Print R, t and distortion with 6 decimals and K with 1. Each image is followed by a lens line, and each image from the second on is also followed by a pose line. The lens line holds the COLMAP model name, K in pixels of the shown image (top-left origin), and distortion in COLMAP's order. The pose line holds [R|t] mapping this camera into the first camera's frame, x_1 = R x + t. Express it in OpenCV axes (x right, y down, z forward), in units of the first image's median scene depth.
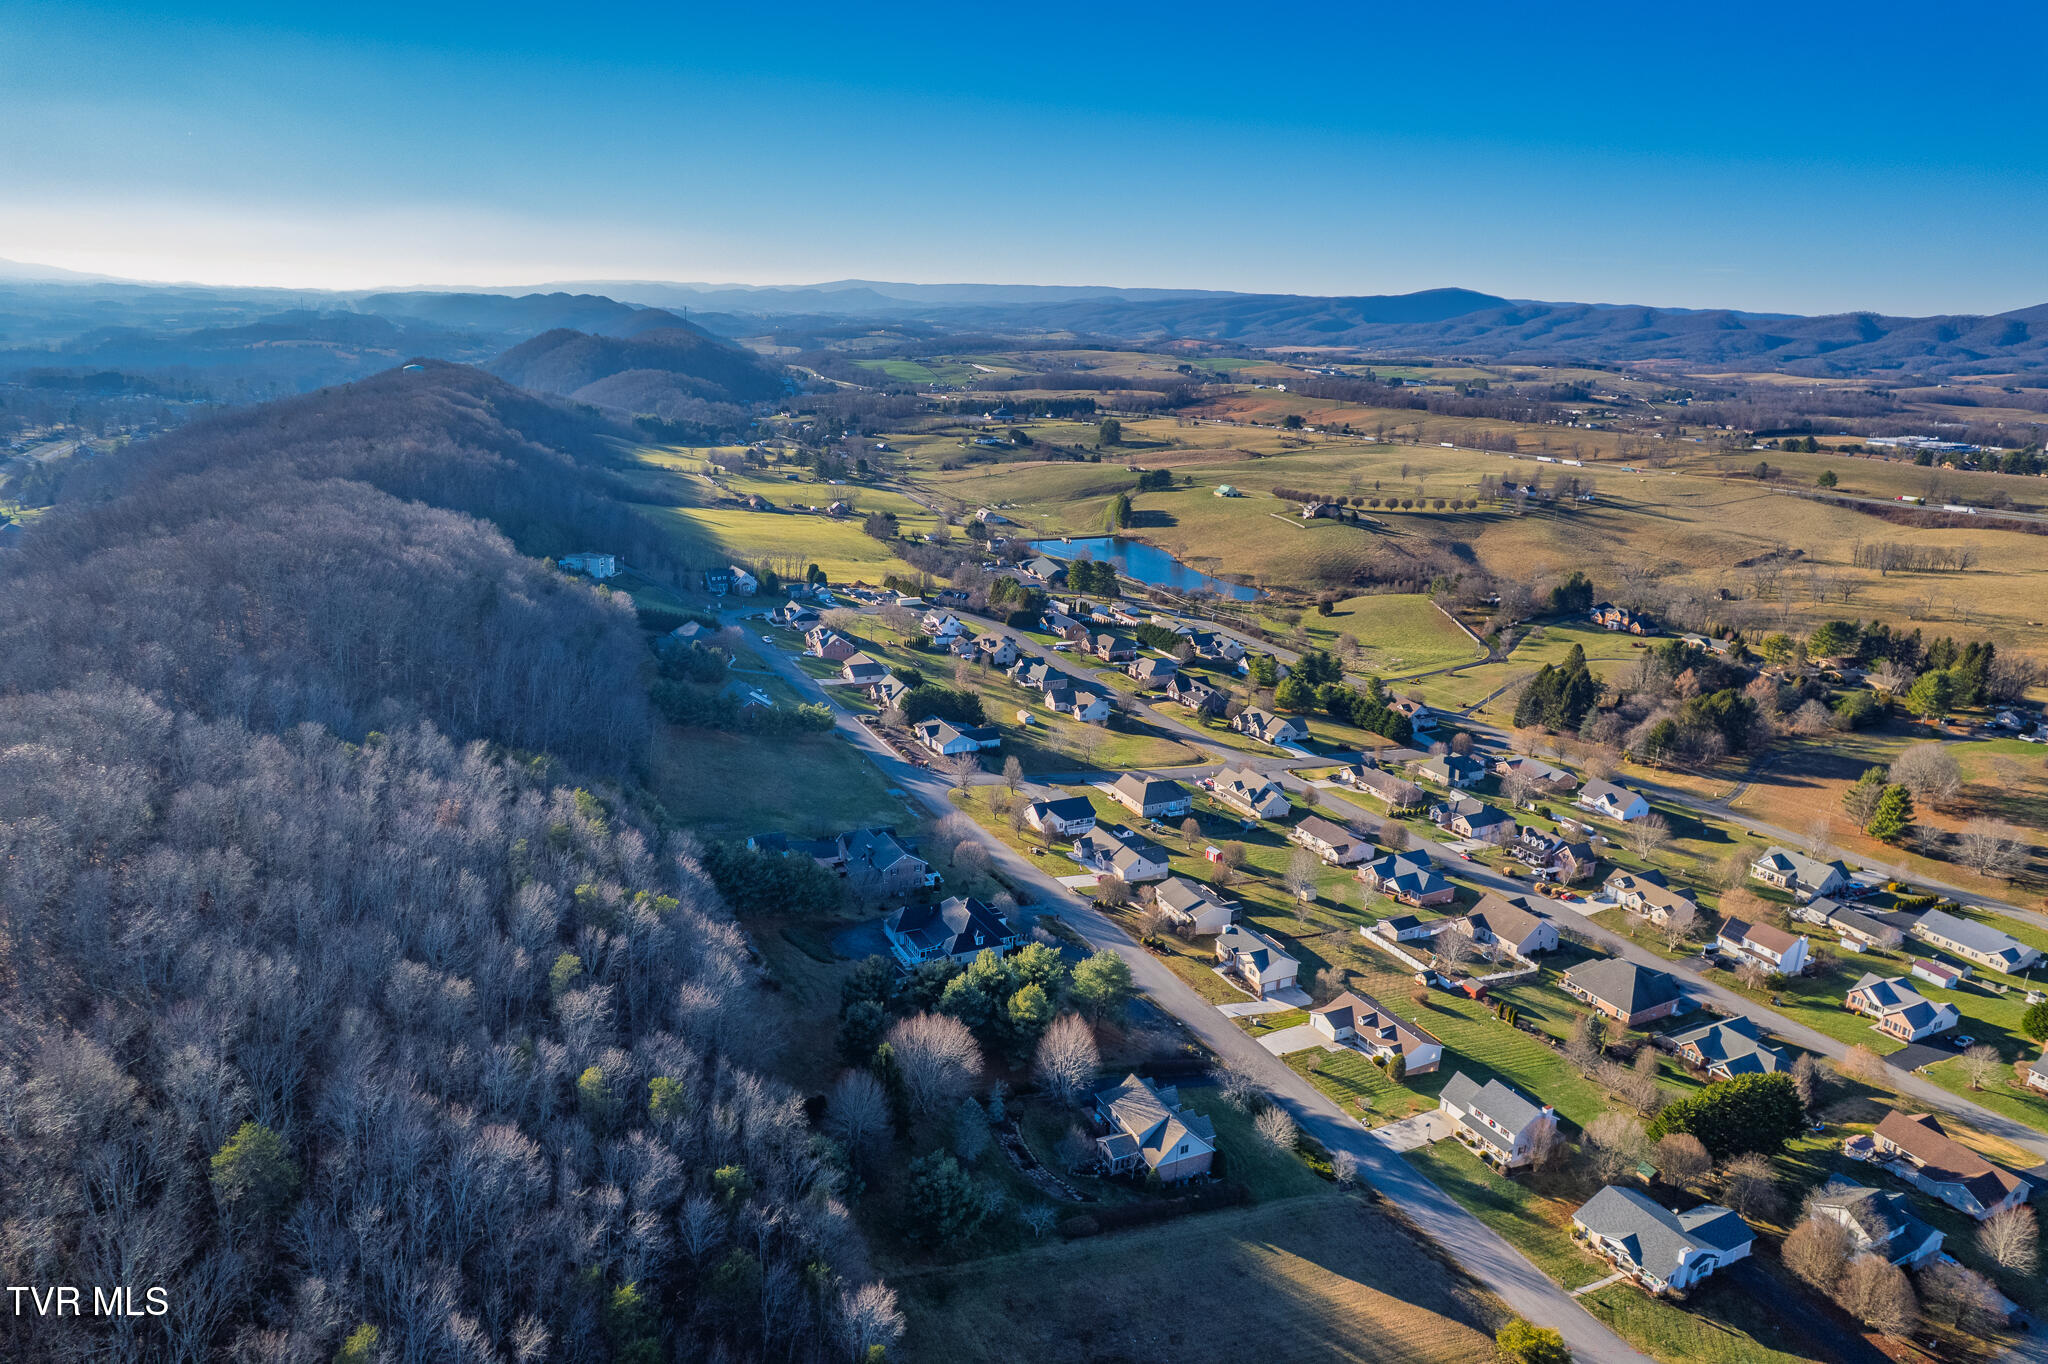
lens RADIAL K [[1318.1, 0, 1017.5], [0, 1318.1, 672.0], [0, 0, 1]] dist [-0.077532, 0.068859]
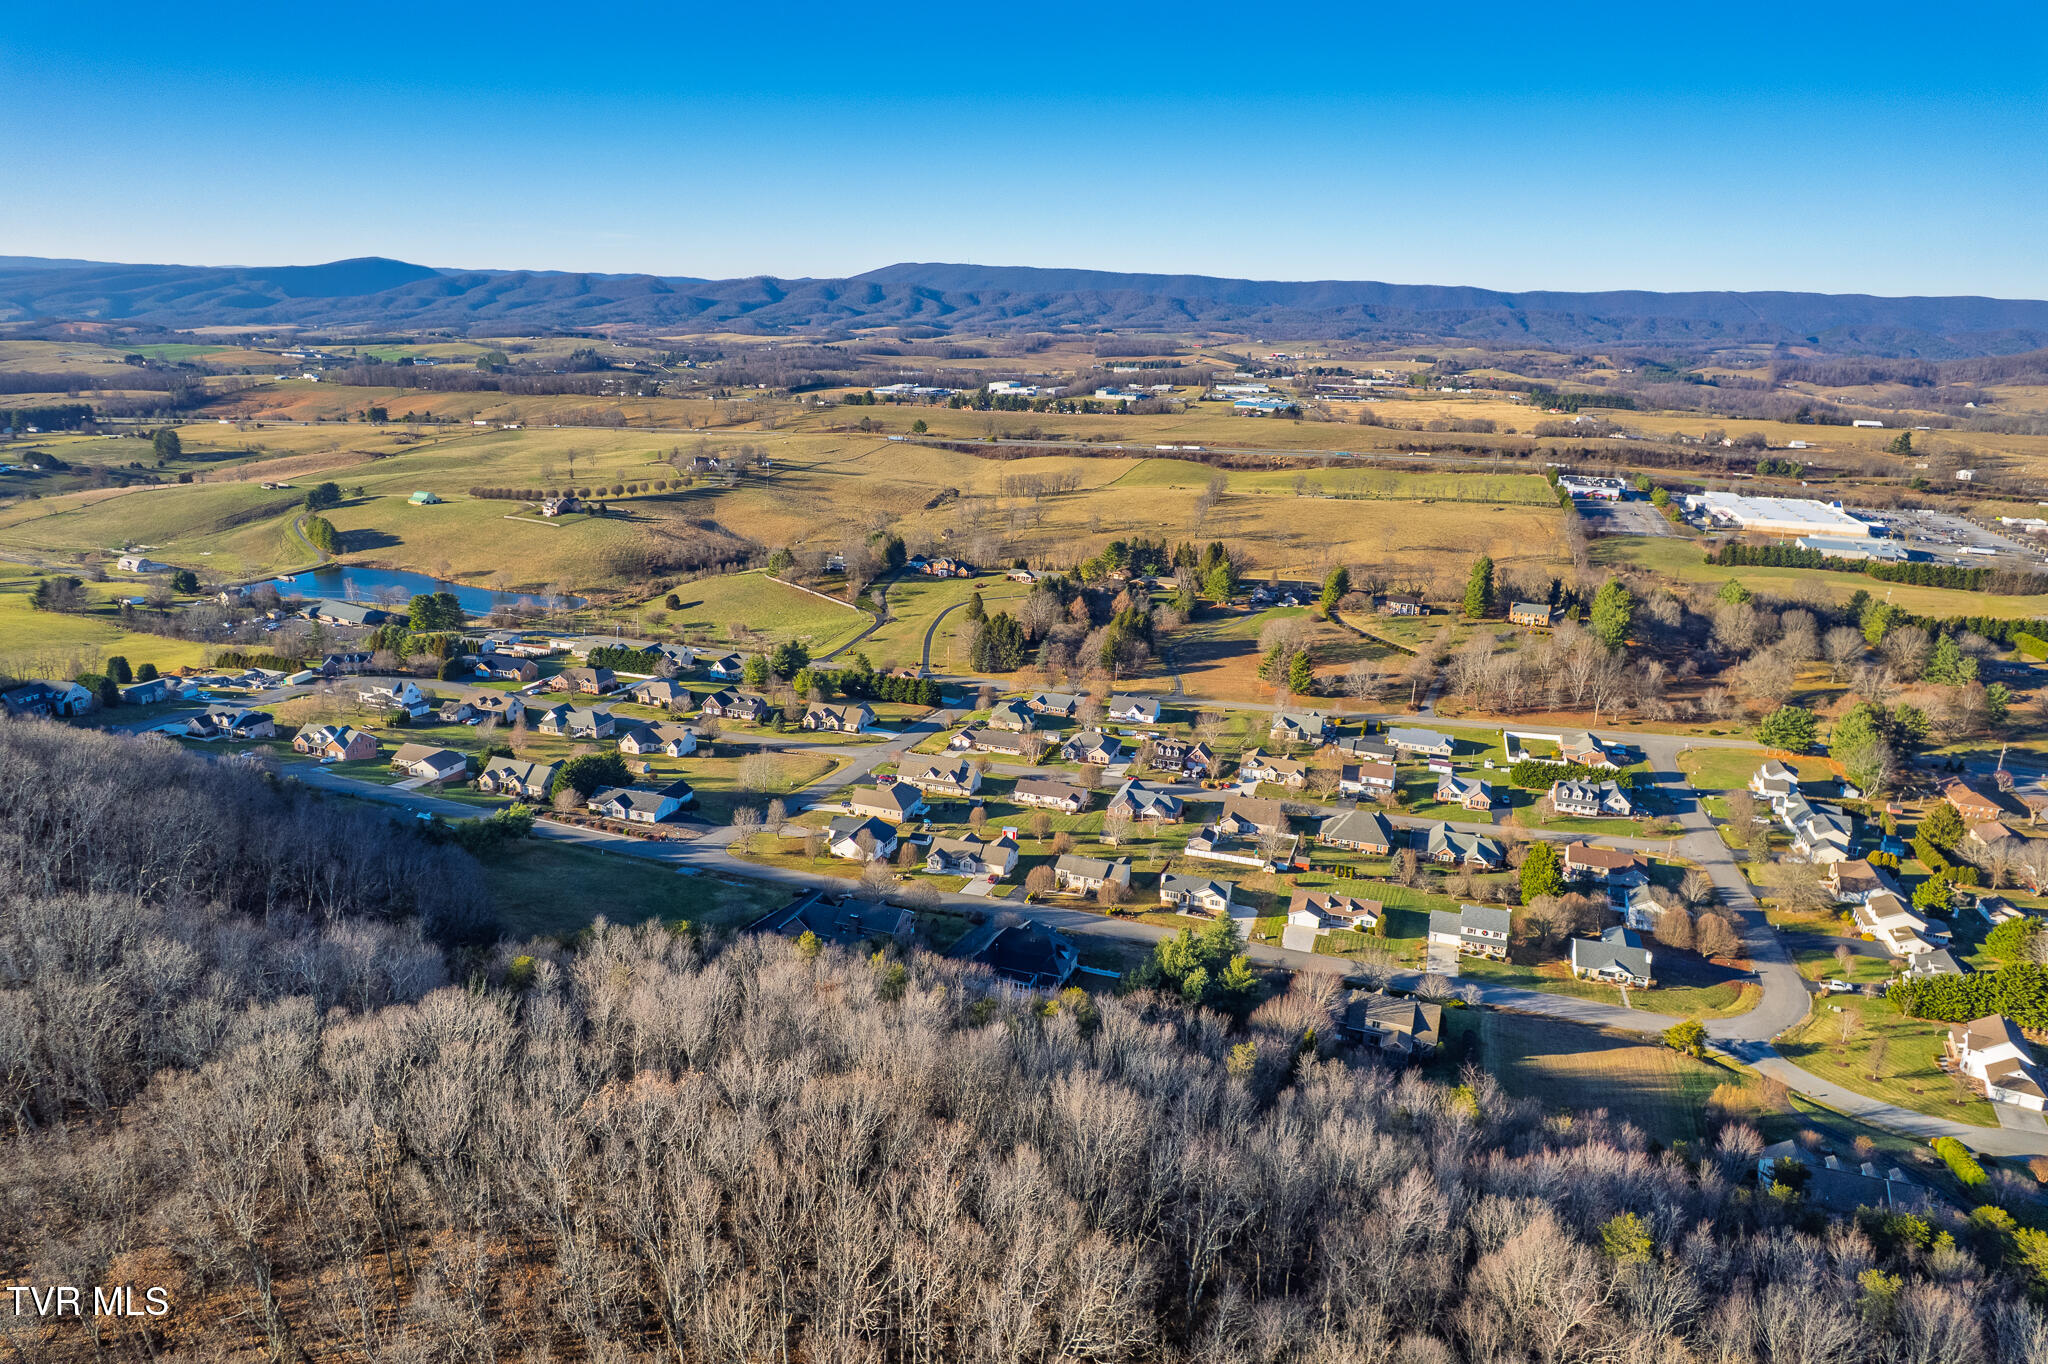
lens RADIAL K [[1318.1, 0, 1017.5], [0, 1318.1, 672.0], [0, 0, 1]] dist [-0.077532, 0.068859]
pose [[0.717866, -0.201525, 0.666375, -0.255941], [0.185440, 0.977957, 0.095984, -0.044080], [-0.671029, 0.054669, 0.739413, 0.088432]]
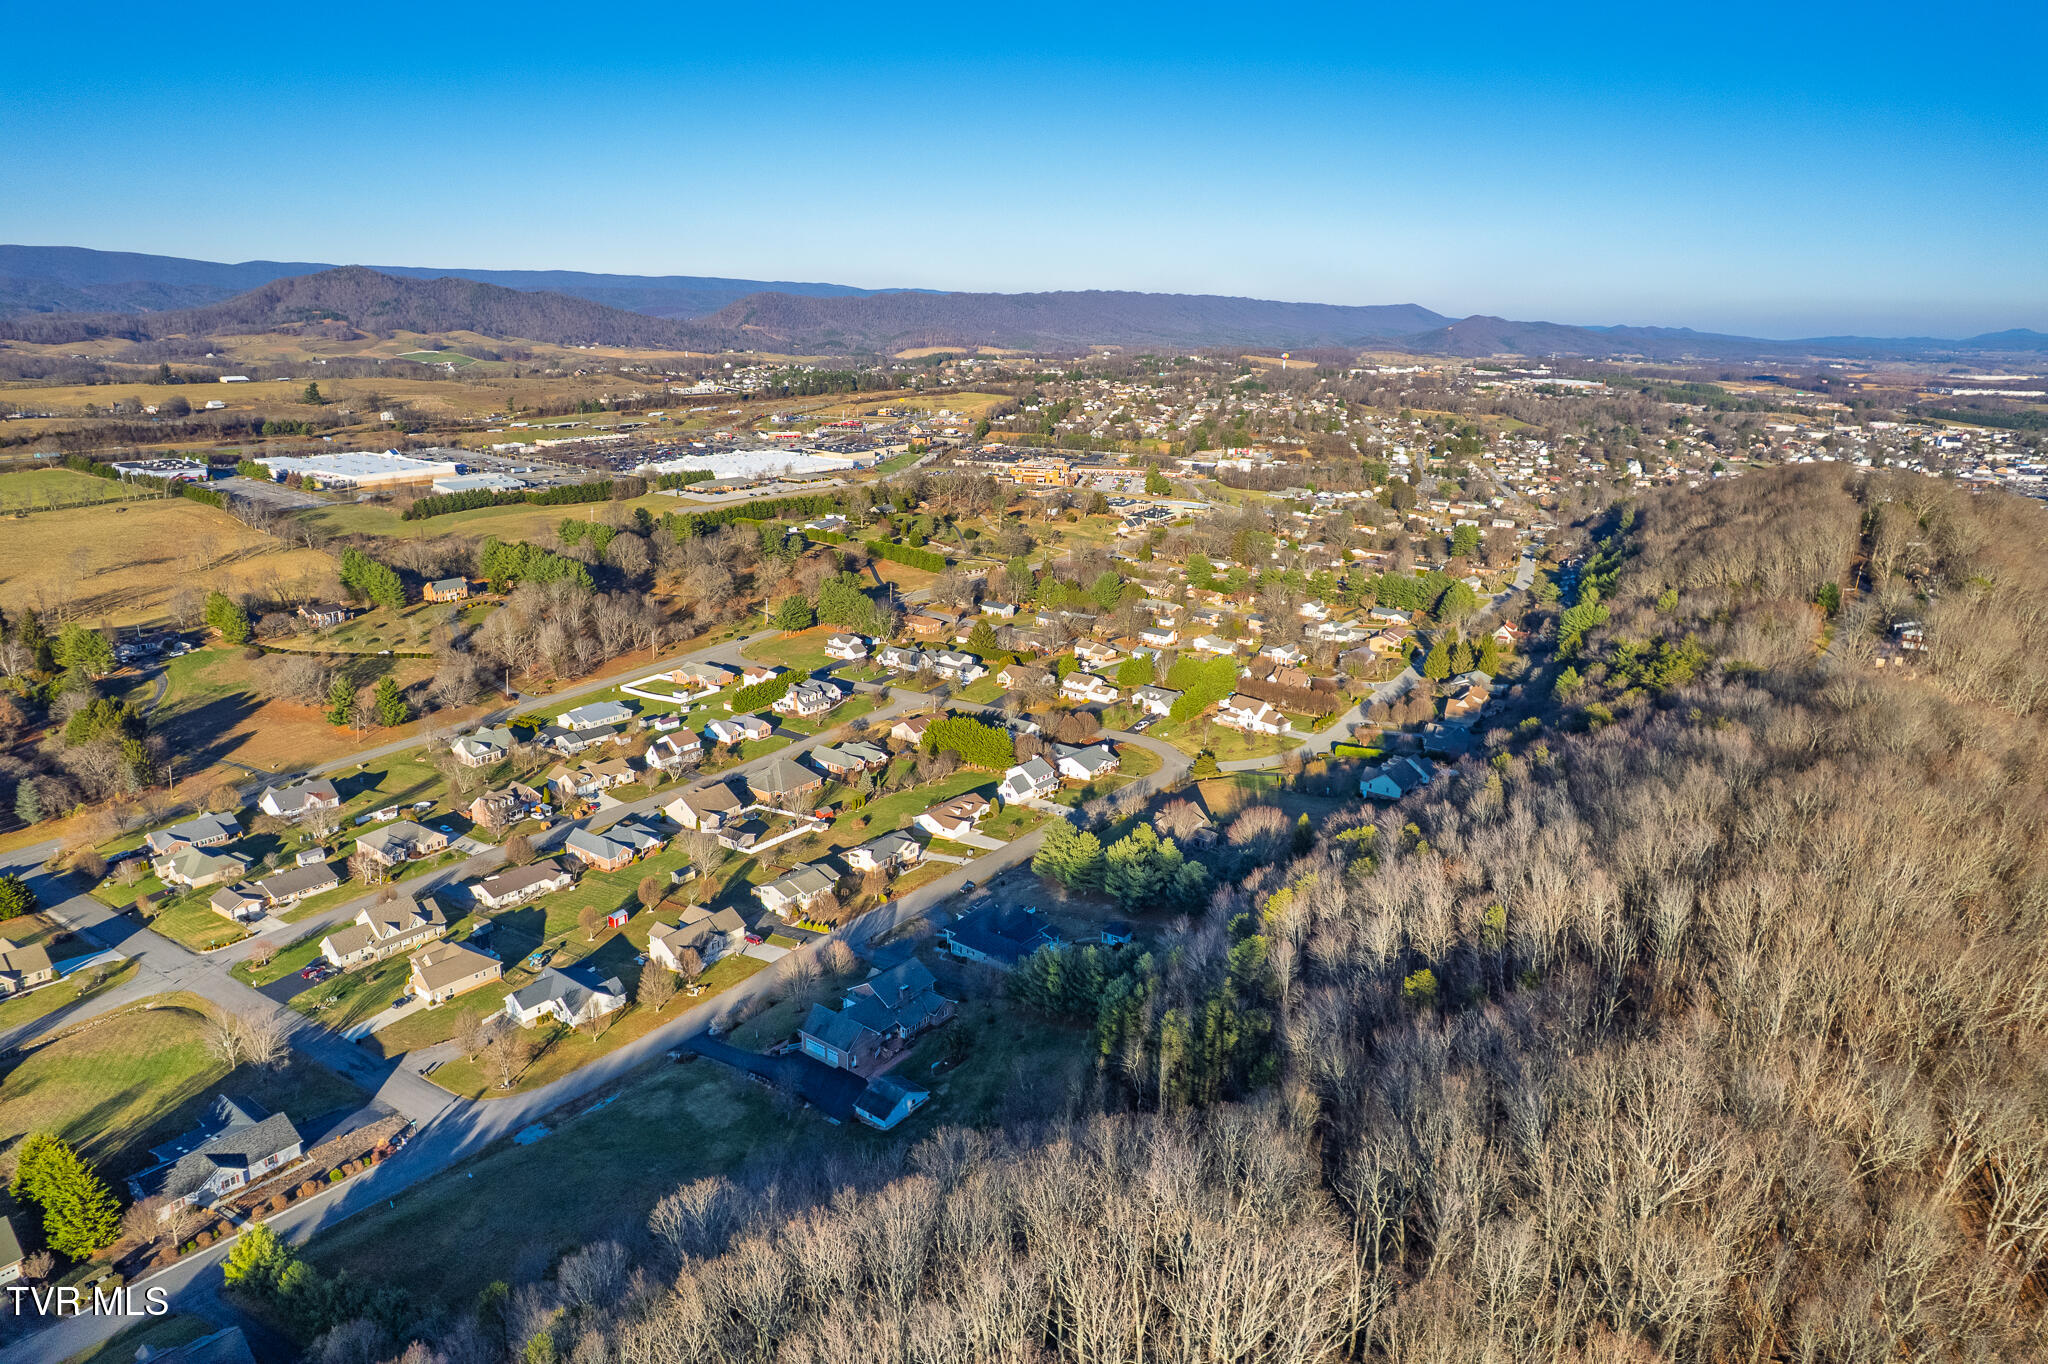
lens RADIAL K [[1318.1, 0, 1017.5], [0, 1318.1, 672.0], [0, 0, 1]] dist [-0.077532, 0.068859]
pose [[-0.434991, -0.284916, 0.854170, -0.332911], [0.209387, 0.890608, 0.403702, -0.153678], [-0.875751, 0.354459, -0.327748, 0.469740]]
